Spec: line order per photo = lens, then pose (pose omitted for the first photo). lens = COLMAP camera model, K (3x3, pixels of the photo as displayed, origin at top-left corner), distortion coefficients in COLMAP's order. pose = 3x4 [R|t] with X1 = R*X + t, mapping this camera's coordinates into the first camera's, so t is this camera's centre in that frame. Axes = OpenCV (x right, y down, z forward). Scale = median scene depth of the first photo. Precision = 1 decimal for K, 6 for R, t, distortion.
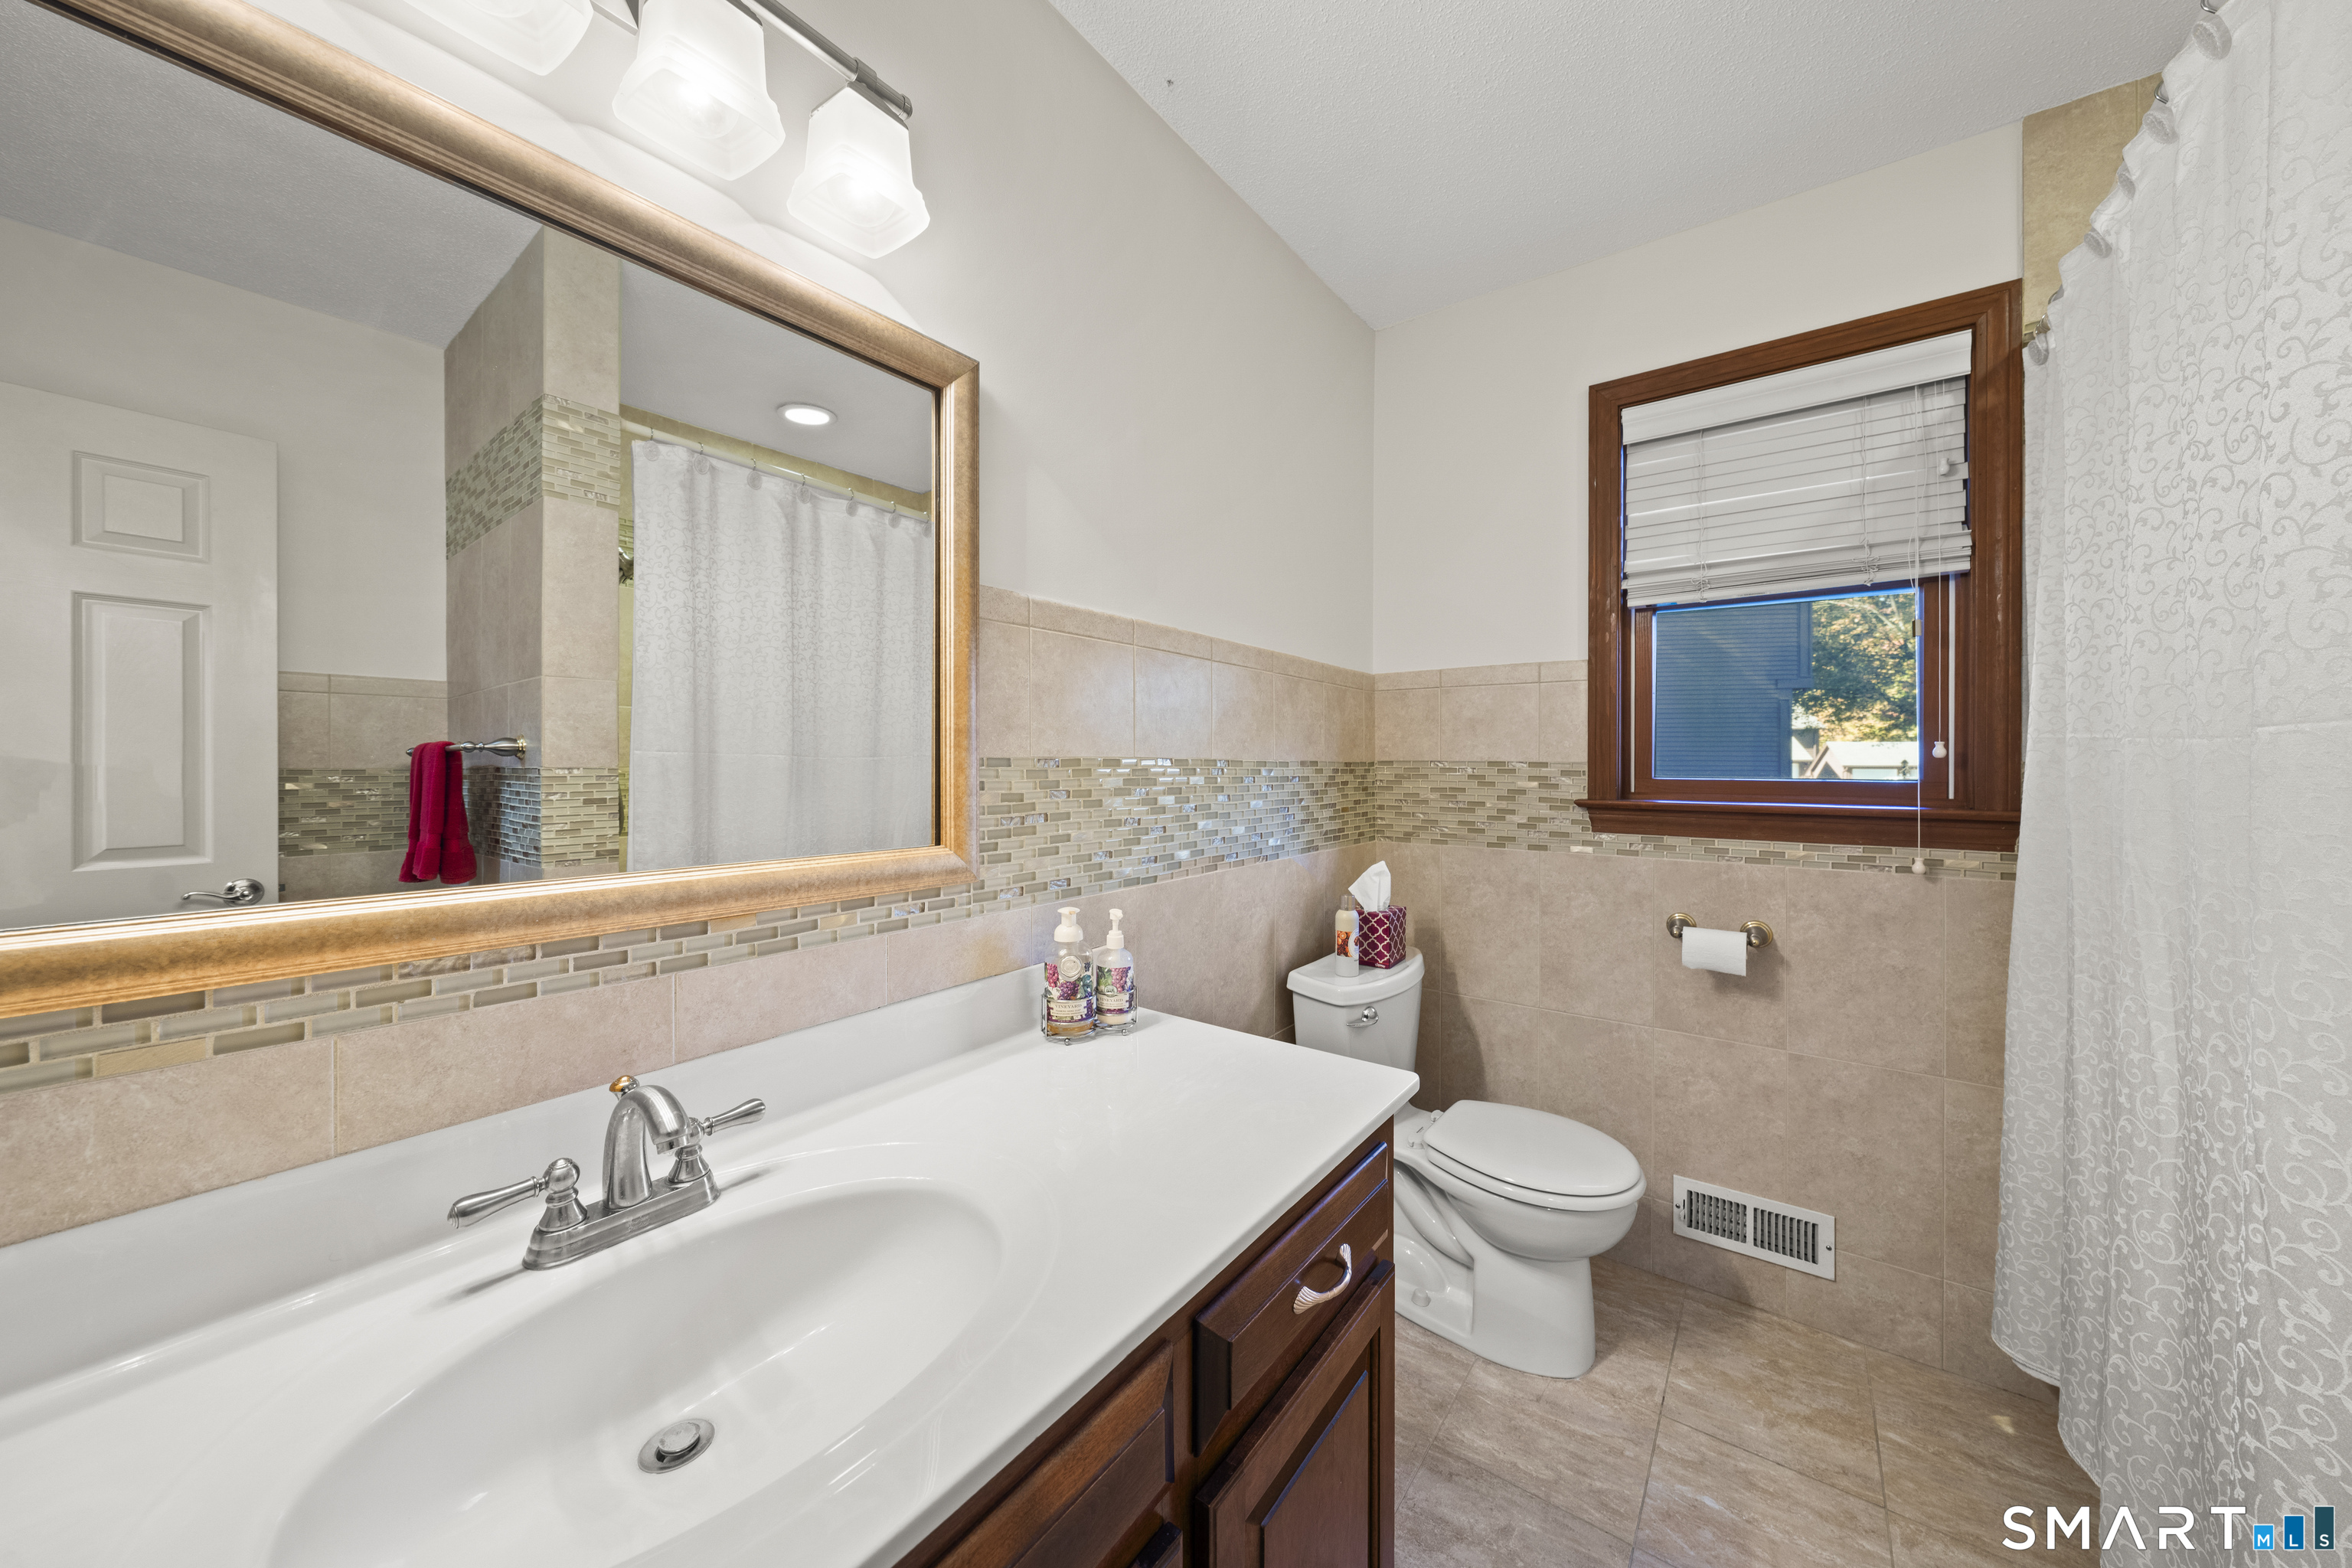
lens RADIAL K [[819.3, 0, 1174.5], [0, 819.3, 766.9], [0, 0, 1]] dist [-0.001944, -0.000116]
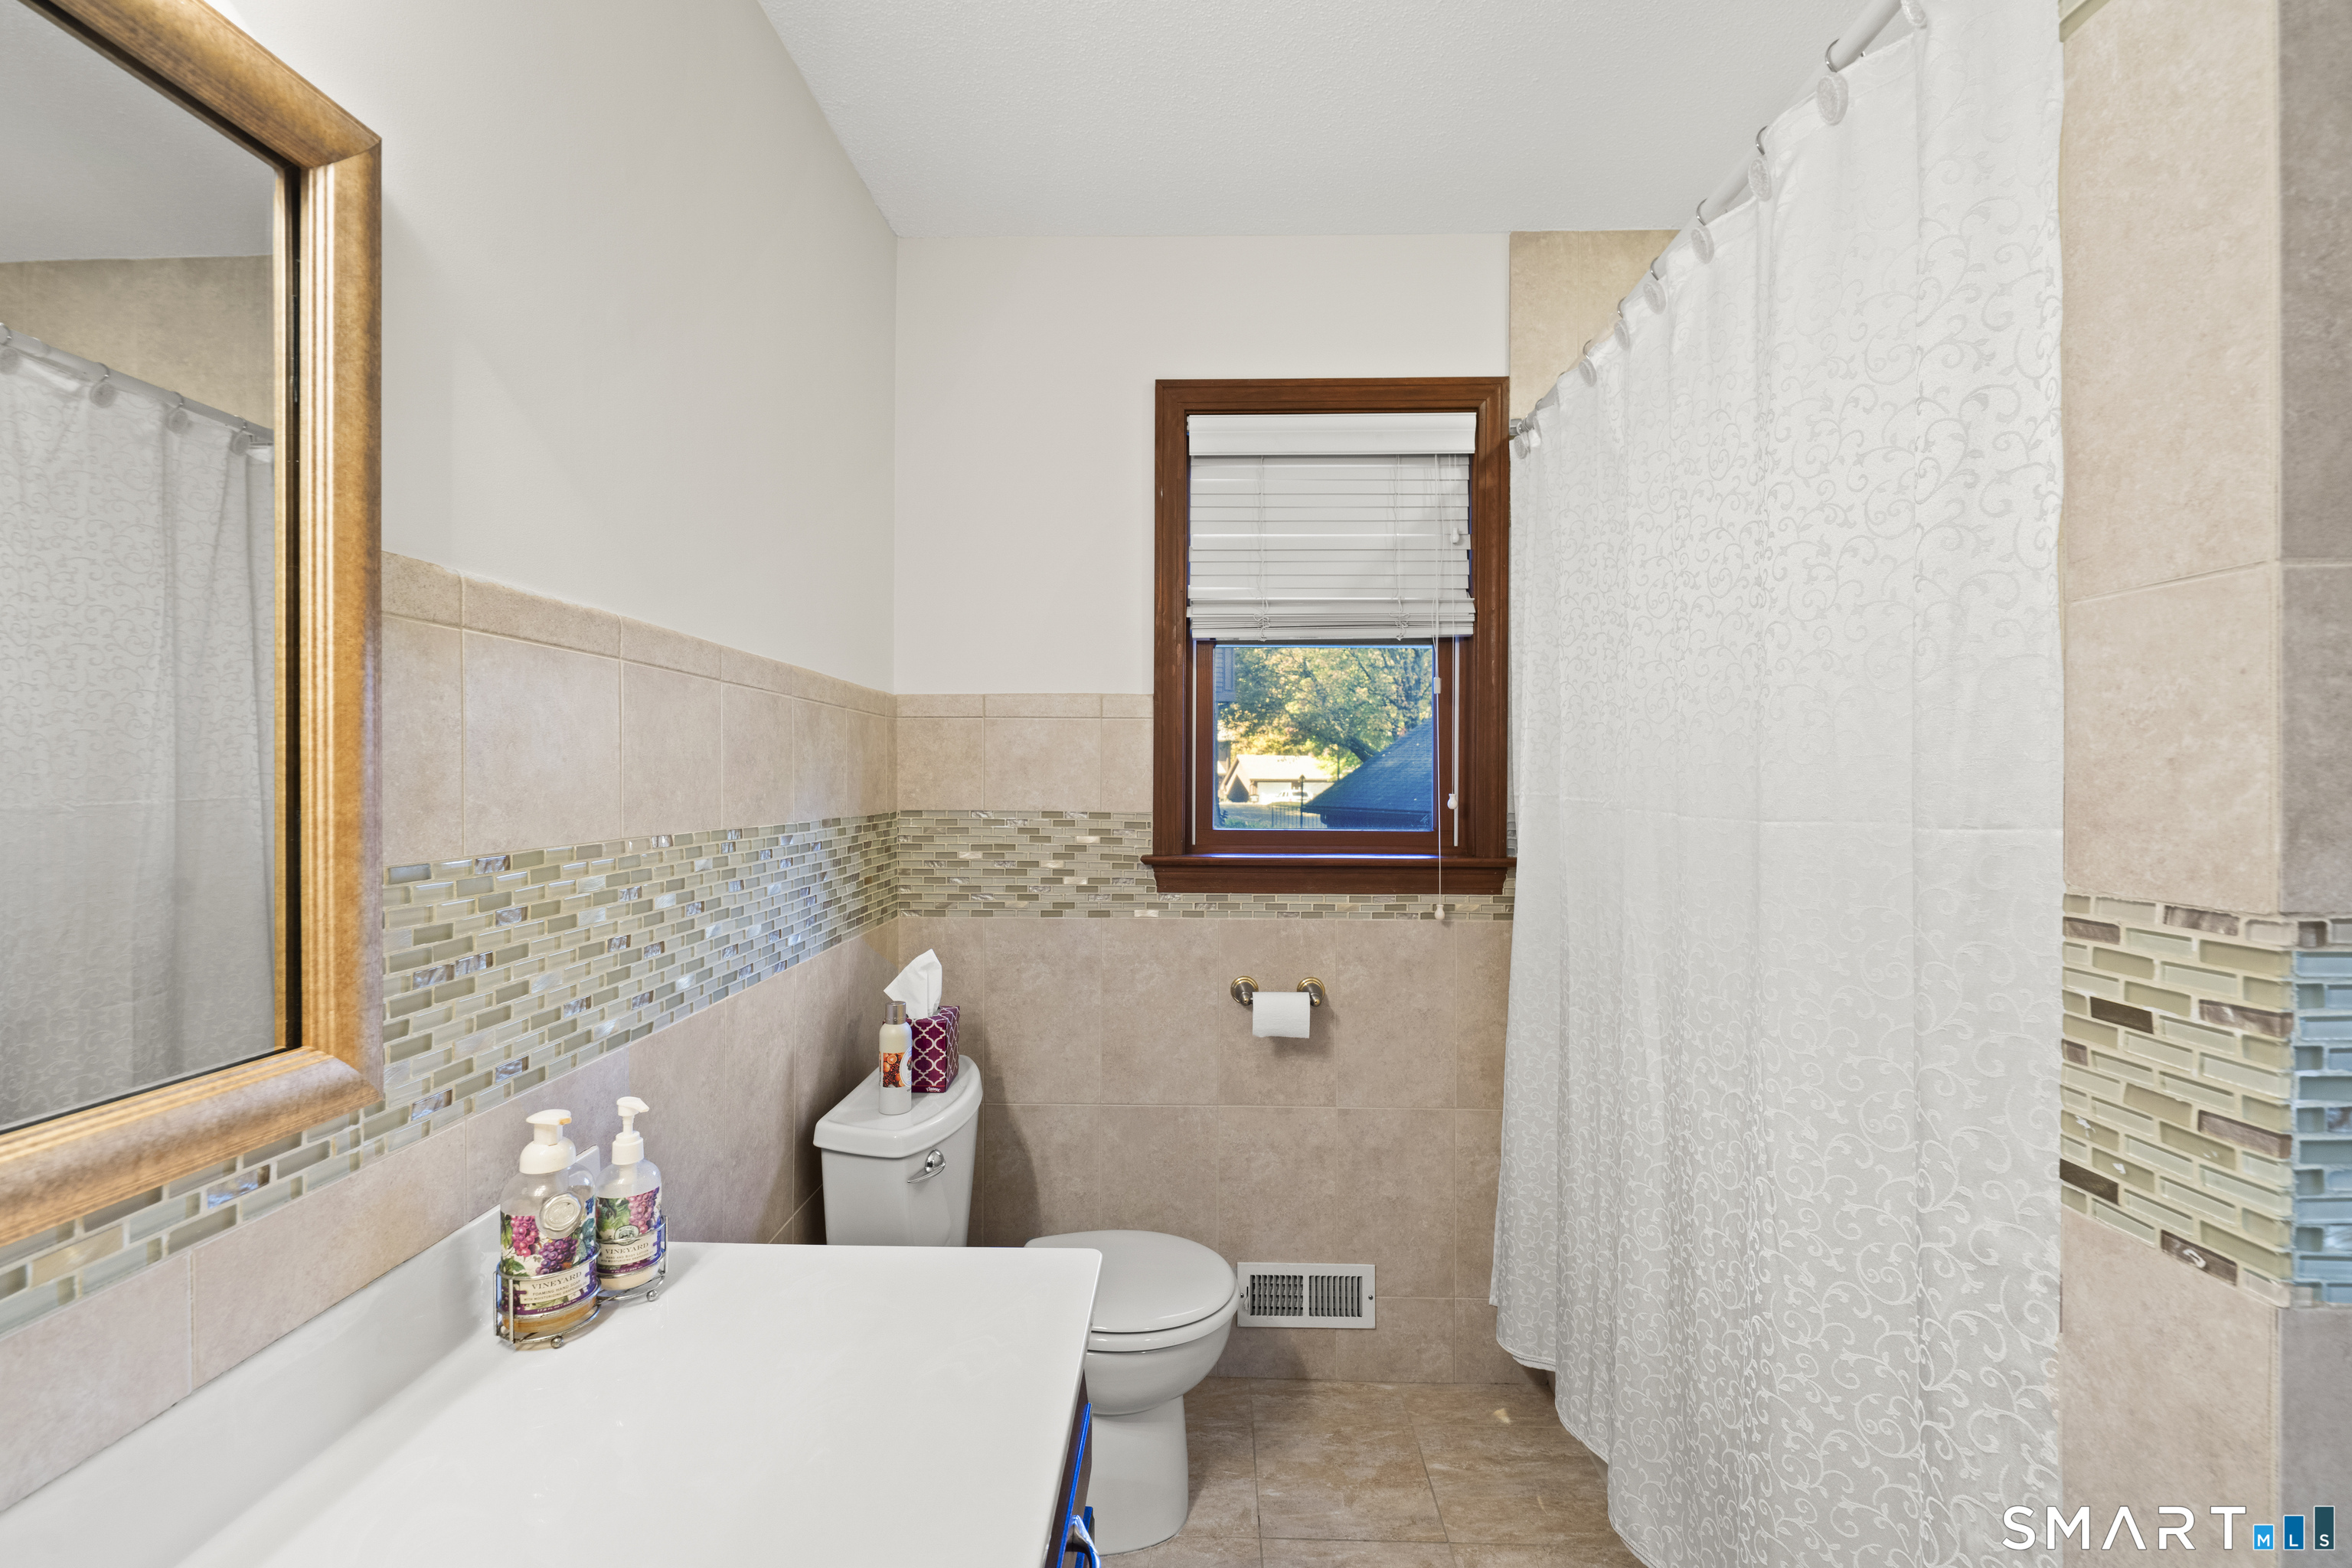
lens RADIAL K [[1056.9, 0, 1175.8], [0, 1056.9, 779.7], [0, 0, 1]] dist [0.000706, -0.001820]
pose [[0.813047, -0.002132, 0.582194, -0.156316], [0.001445, 0.999998, 0.001644, -0.051571], [-0.582196, -0.000495, 0.813048, 0.091692]]
